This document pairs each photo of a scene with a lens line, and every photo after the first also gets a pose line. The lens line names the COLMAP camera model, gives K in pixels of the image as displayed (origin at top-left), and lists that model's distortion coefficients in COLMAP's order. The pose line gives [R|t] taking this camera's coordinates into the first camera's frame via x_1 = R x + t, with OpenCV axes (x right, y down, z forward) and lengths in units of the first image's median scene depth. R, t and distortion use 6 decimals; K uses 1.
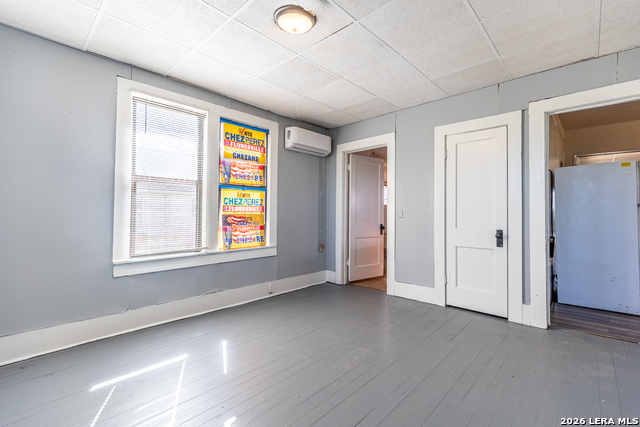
lens RADIAL K [[289.3, 0, 321.4], [0, 289.3, 211.9], [0, 0, 1]] dist [0.005367, -0.000064]
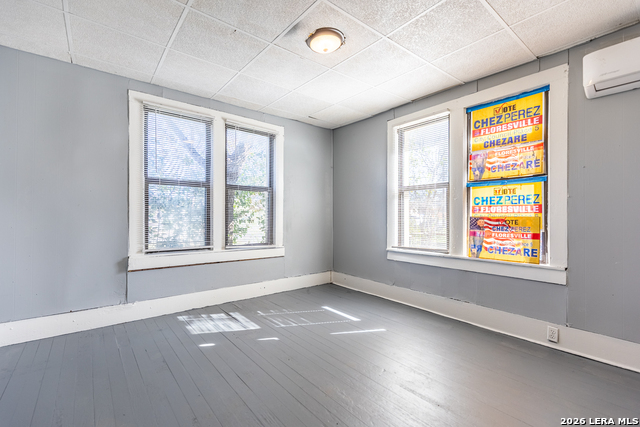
lens RADIAL K [[289.3, 0, 321.4], [0, 289.3, 211.9], [0, 0, 1]] dist [0.005367, -0.000064]
pose [[-0.142655, -0.014720, -0.989663, 0.572289], [0.004347, 0.999870, -0.015499, 0.006055], [0.989763, -0.006513, -0.142573, 0.650504]]
